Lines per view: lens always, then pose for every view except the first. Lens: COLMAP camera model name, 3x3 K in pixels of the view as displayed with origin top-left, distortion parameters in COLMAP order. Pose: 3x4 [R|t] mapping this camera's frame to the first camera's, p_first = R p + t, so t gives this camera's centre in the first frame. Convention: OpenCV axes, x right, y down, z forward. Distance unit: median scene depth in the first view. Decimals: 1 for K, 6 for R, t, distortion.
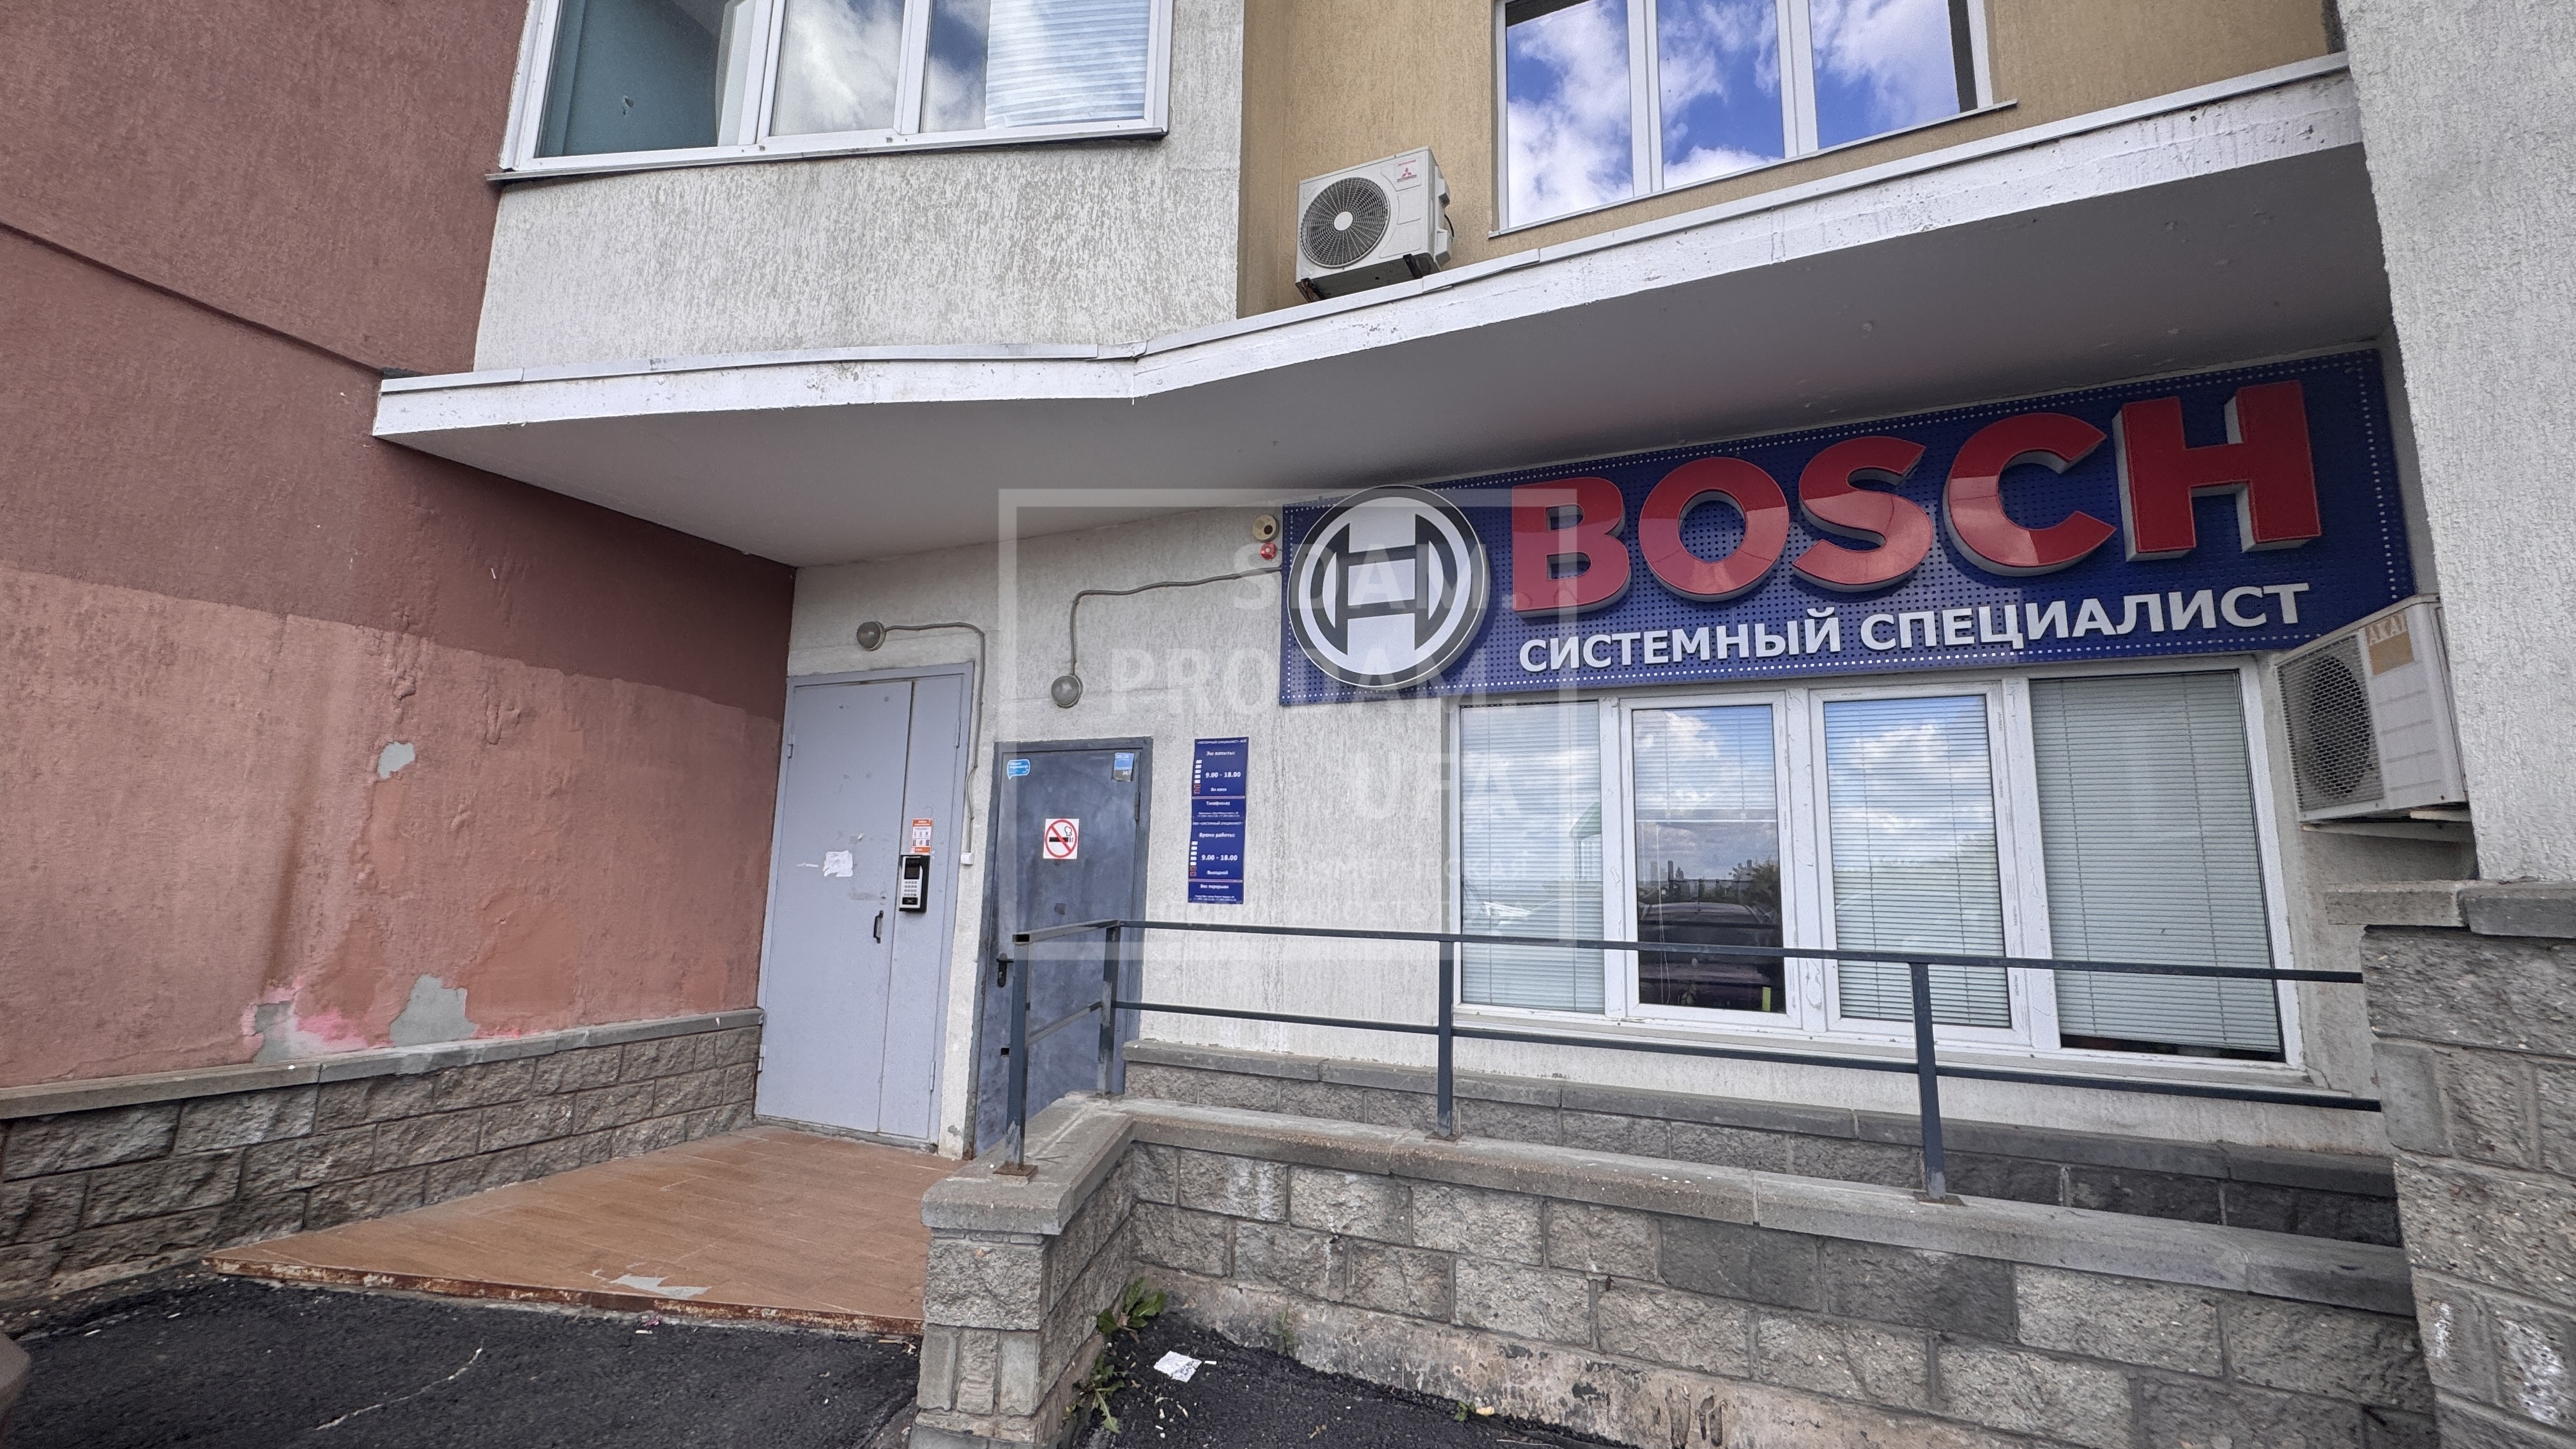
lens RADIAL K [[1025.2, 0, 1292.4], [0, 1025.2, 711.5], [0, 0, 1]] dist [-0.001212, 0.000224]
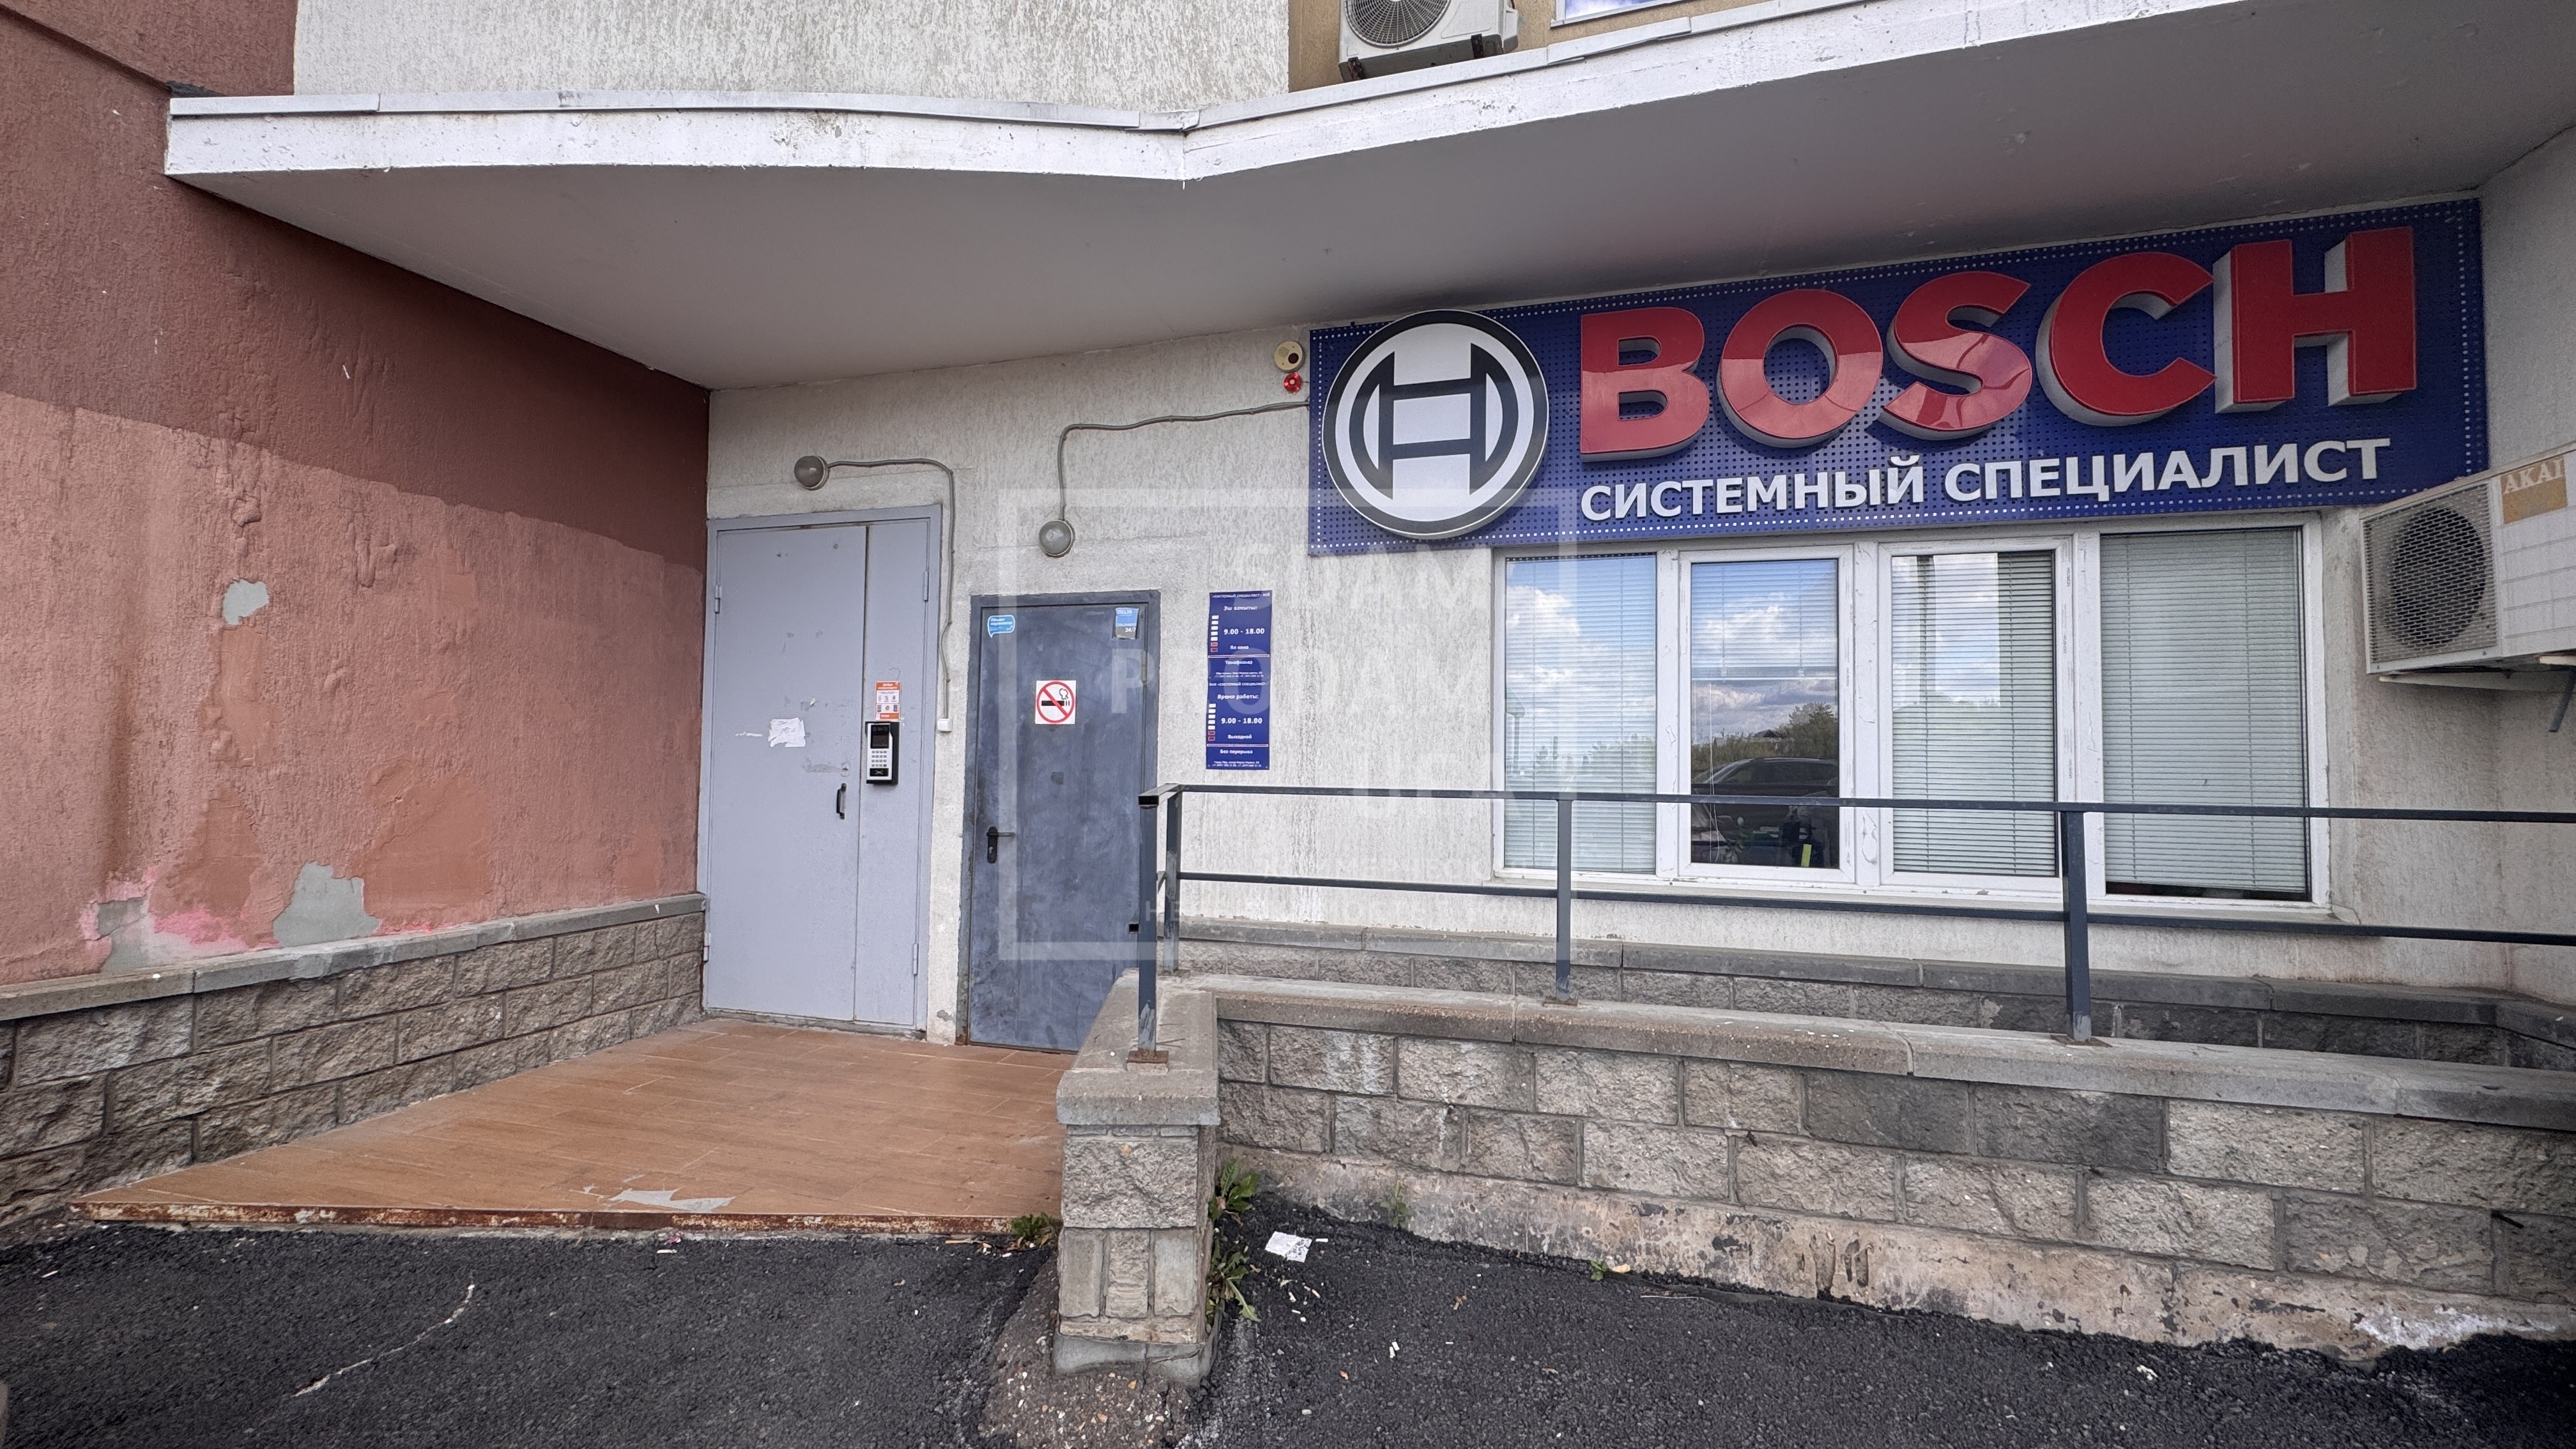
lens RADIAL K [[1025.2, 0, 1283.6], [0, 1025.2, 712.7], [0, 0, 1]] dist [-0.001212, 0.000224]
pose [[0.991468, -0.003745, 0.130296, -0.198369], [-0.011677, 0.993017, 0.117389, 0.033649], [-0.129826, -0.117909, 0.984501, 0.108076]]
